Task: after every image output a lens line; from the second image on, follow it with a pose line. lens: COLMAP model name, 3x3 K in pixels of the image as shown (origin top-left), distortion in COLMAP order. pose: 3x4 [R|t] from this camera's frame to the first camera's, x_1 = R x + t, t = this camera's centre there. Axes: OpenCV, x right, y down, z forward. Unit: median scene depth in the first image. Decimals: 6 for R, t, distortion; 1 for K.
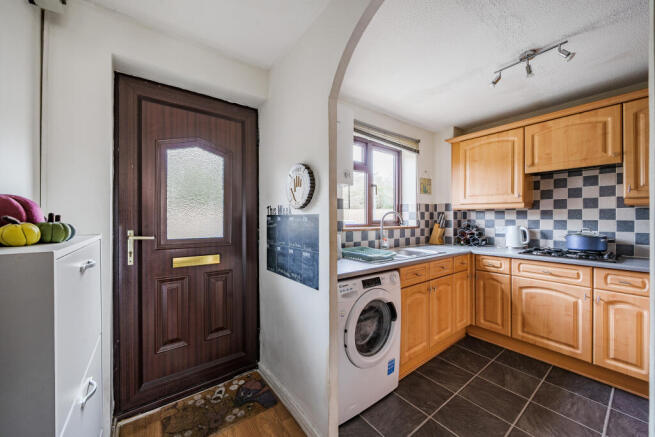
lens RADIAL K [[244.2, 0, 327.5], [0, 244.2, 218.5], [0, 0, 1]] dist [-0.003206, -0.000256]
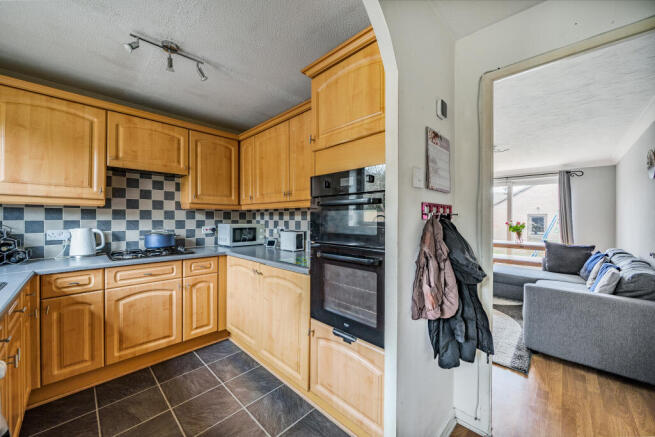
lens RADIAL K [[244.2, 0, 327.5], [0, 244.2, 218.5], [0, 0, 1]] dist [-0.003206, -0.000256]
pose [[-0.155294, -0.001448, 0.987867, -0.147984], [0.000737, 0.999998, 0.001581, -0.001981], [-0.987868, 0.000974, -0.155293, 0.383348]]
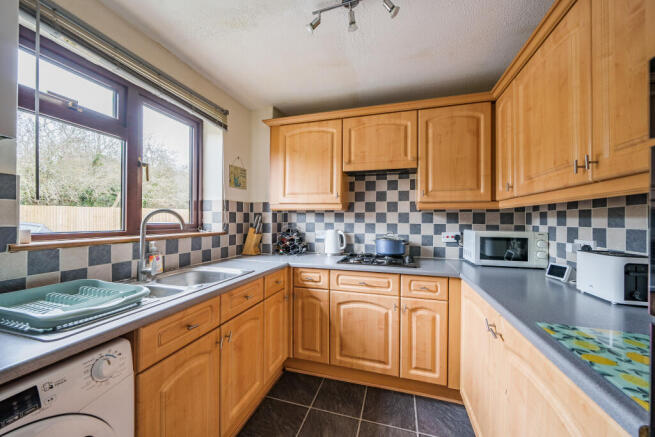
lens RADIAL K [[244.8, 0, 327.3], [0, 244.8, 219.8], [0, 0, 1]] dist [-0.001866, -0.000098]
pose [[0.803211, 0.006655, 0.595658, 0.237497], [-0.005065, 0.999978, -0.004342, -0.002703], [-0.595673, 0.000470, 0.803227, 0.321355]]
